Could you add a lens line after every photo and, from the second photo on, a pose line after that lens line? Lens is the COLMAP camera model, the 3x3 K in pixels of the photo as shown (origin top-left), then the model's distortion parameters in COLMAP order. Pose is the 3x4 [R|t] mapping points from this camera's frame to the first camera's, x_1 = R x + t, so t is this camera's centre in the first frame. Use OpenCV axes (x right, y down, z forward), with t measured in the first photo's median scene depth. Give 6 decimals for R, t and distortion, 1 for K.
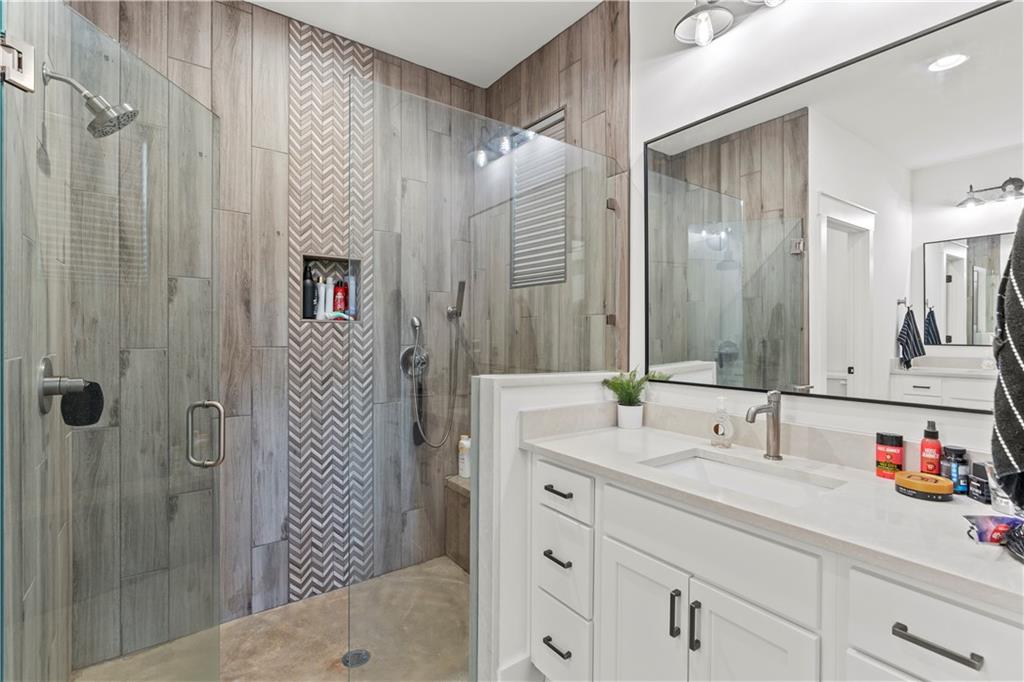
lens RADIAL K [[466.6, 0, 511.5], [0, 466.6, 334.4], [0, 0, 1]] dist [-0.010728, 0.001240]
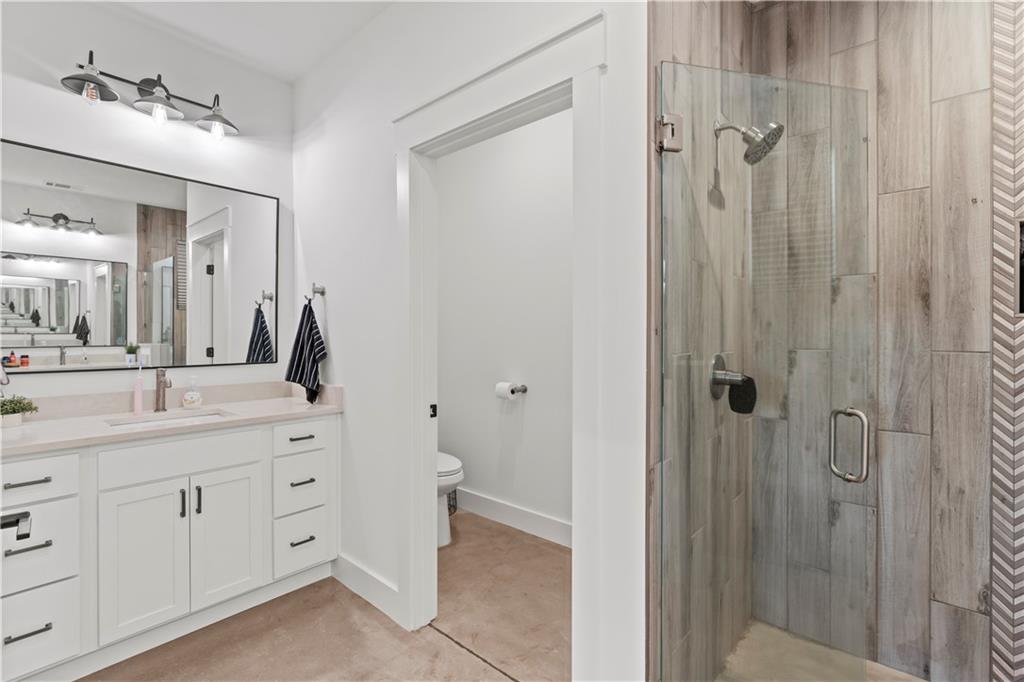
lens RADIAL K [[458.8, 0, 512.7], [0, 458.8, 339.0], [0, 0, 1]] dist [-0.009109, 0.001522]
pose [[0.208380, 0.000566, -0.978048, 0.067865], [-0.001334, 0.999999, 0.000295, 0.006975], [0.978047, 0.001243, 0.208380, 0.129149]]
